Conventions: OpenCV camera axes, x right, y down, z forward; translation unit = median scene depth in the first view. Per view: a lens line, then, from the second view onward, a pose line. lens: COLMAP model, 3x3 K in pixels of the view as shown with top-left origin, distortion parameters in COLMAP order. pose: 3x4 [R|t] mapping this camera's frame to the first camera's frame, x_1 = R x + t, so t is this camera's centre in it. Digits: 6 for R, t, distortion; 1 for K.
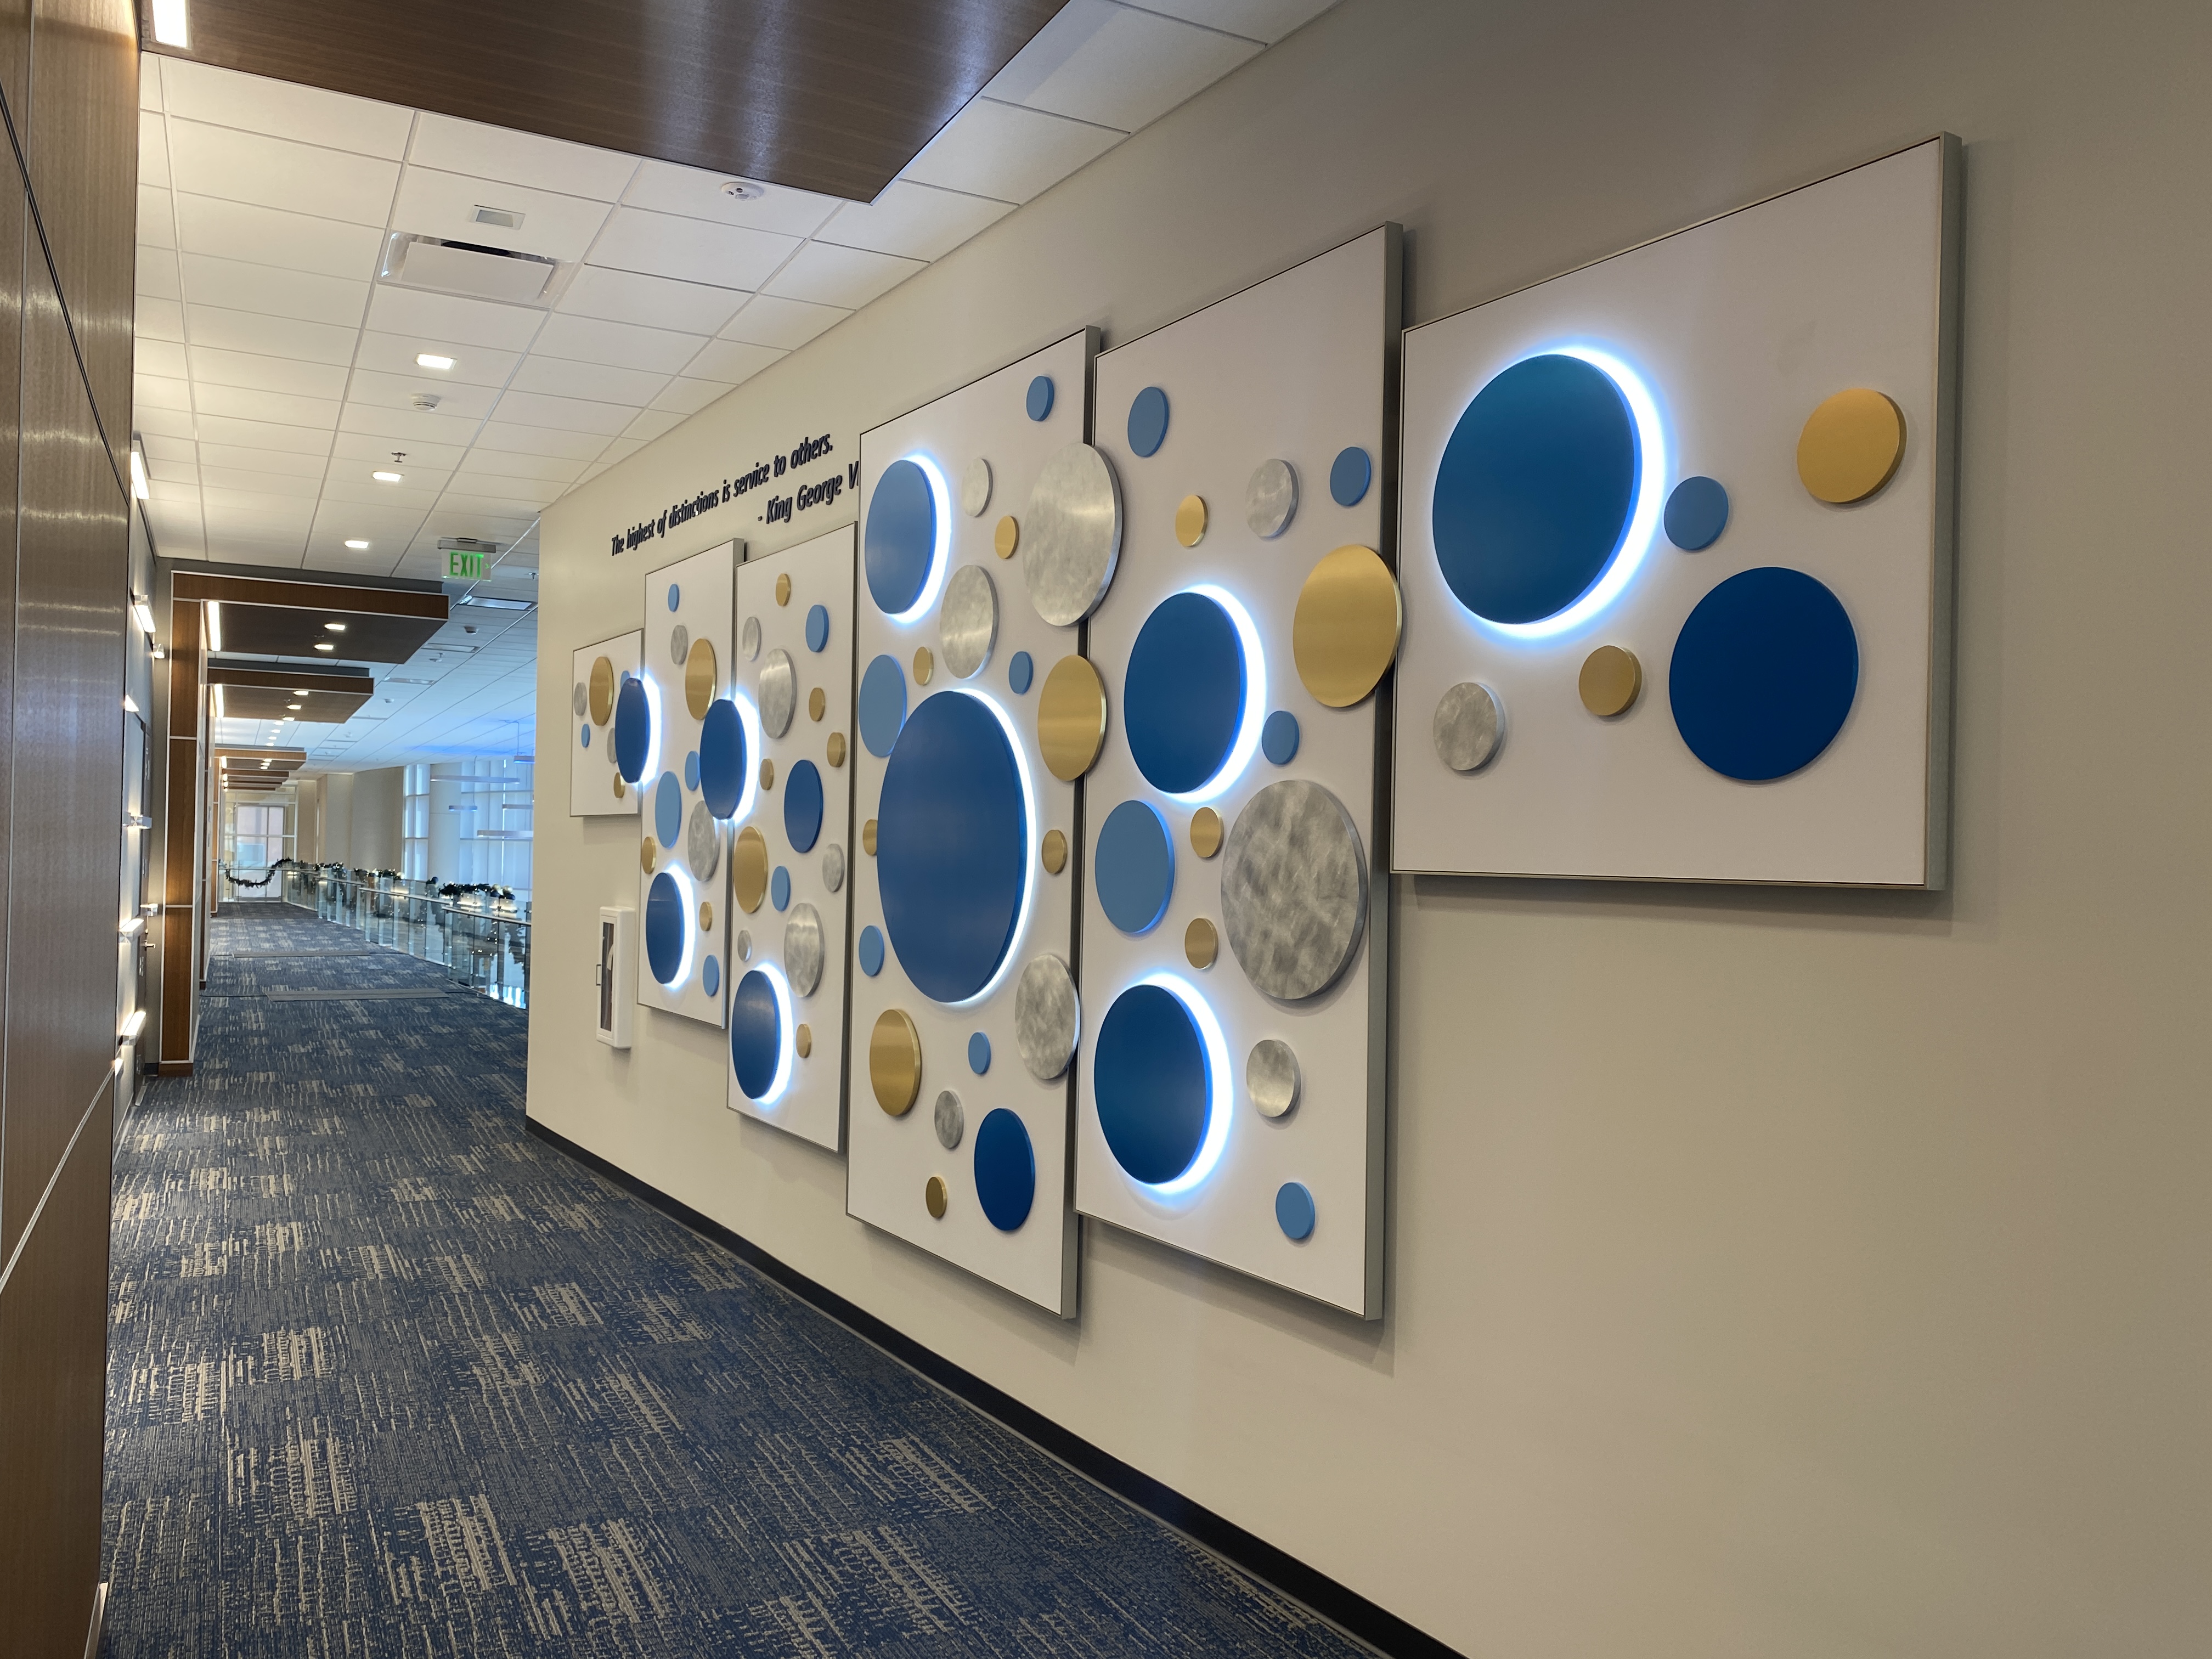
lens RADIAL K [[1704.0, 0, 1096.6], [0, 1704.0, 846.6], [0, 0, 1]] dist [0.031244, -0.042602]
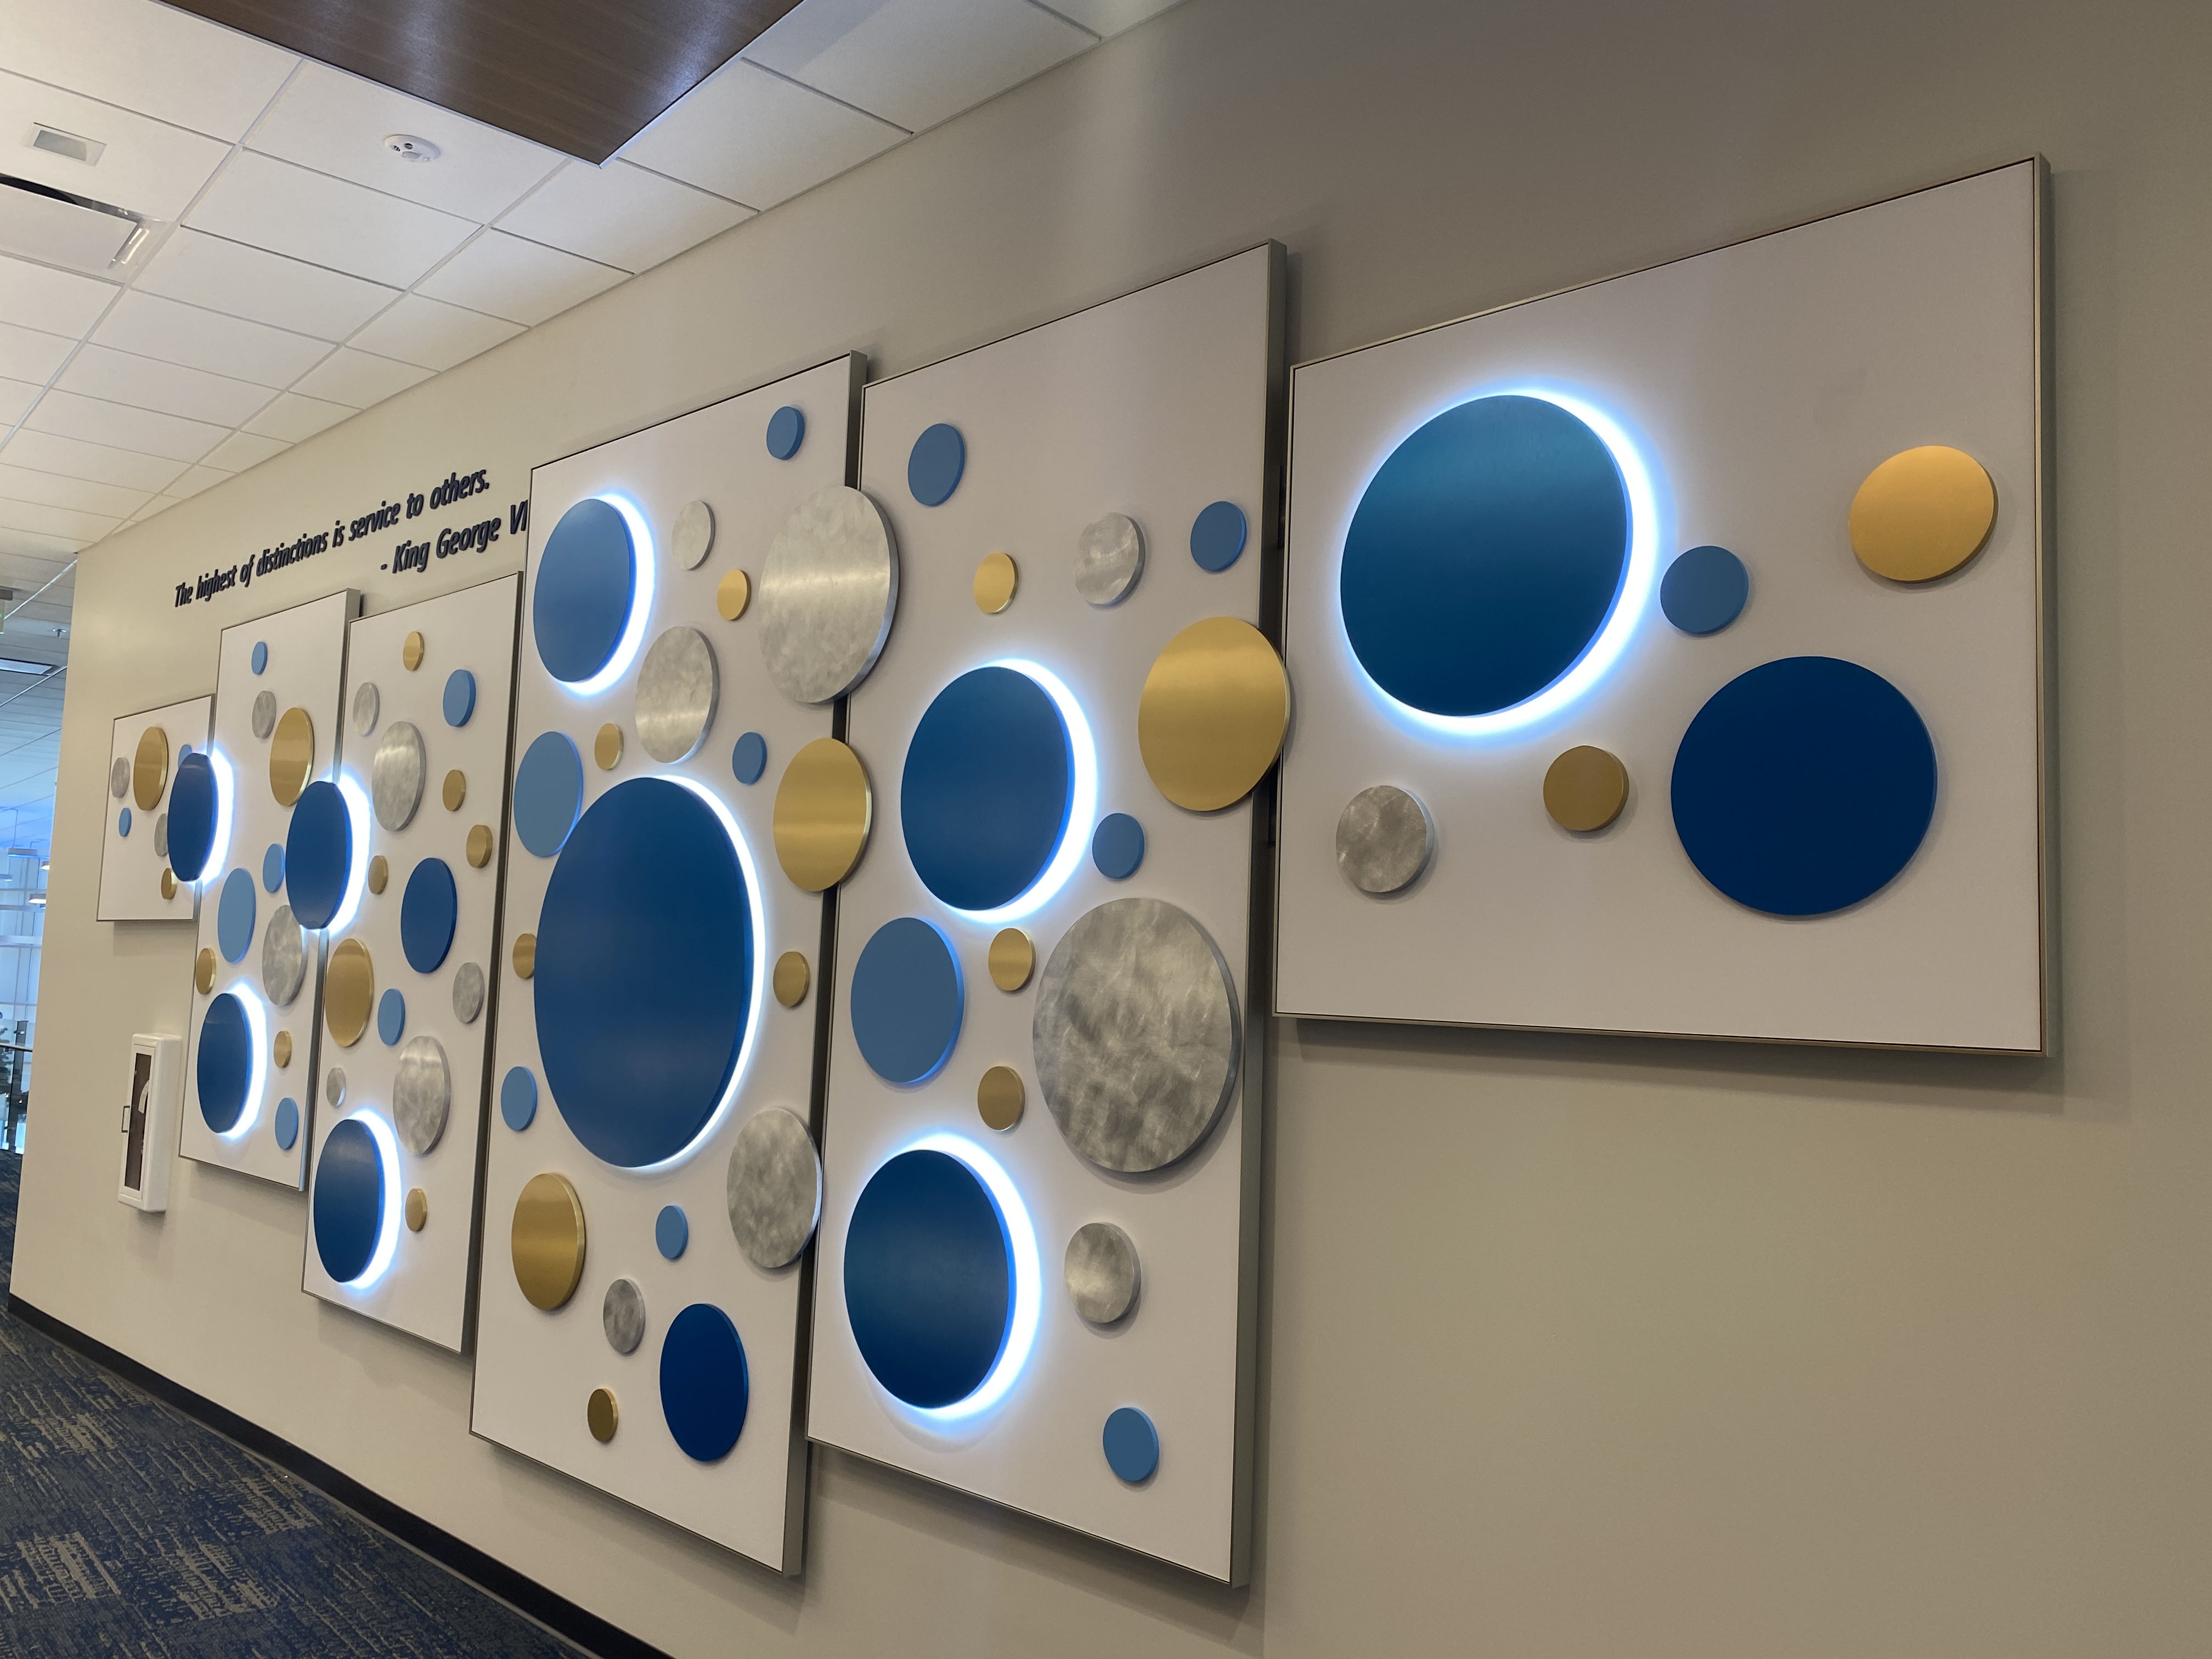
lens RADIAL K [[1704.0, 0, 1138.5], [0, 1704.0, 820.4], [0, 0, 1]] dist [0.031244, -0.042602]
pose [[0.967211, 0.032630, 0.251867, -0.063779], [-0.012053, 0.996492, -0.082813, -0.006415], [-0.253686, 0.077062, 0.964212, 0.150877]]
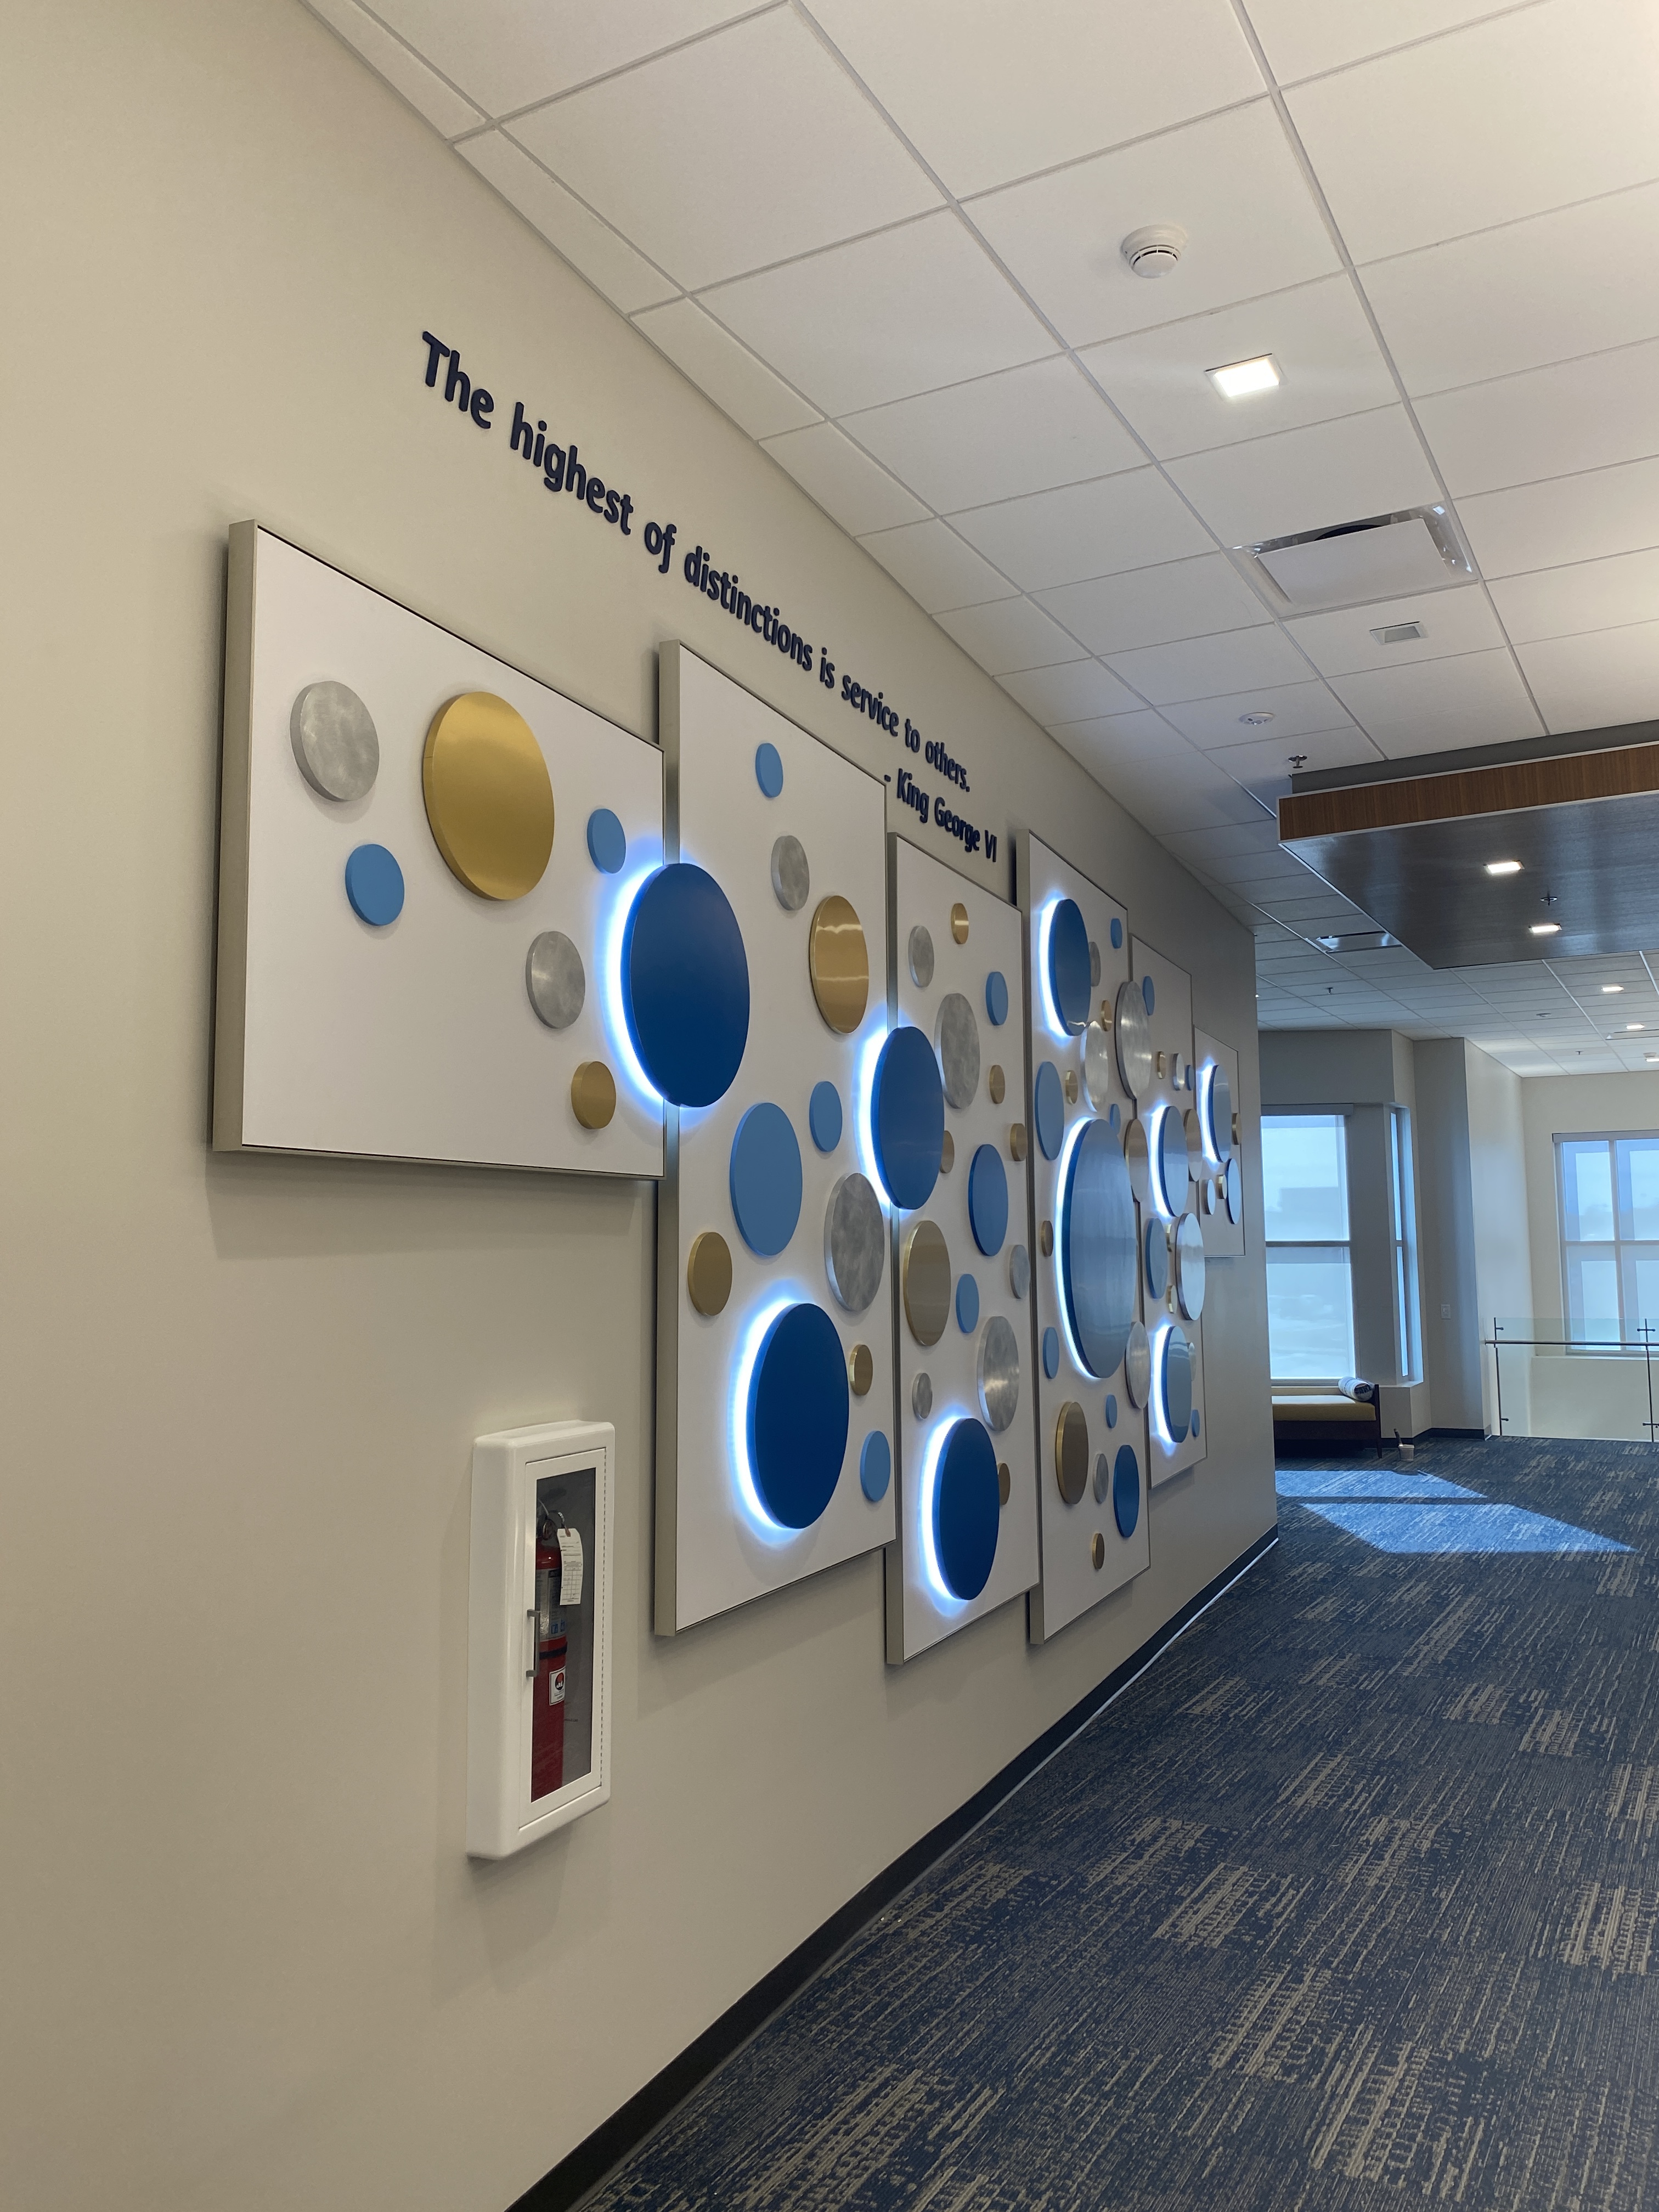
lens RADIAL K [[1704.0, 0, 827.4], [0, 1704.0, 1095.3], [0, 0, 1]] dist [0.031244, -0.042602]
pose [[-0.566888, 0.068112, 0.820974, -1.004315], [-0.000586, 0.996542, -0.083083, -0.006572], [-0.823795, -0.047580, -0.564888, 1.894288]]
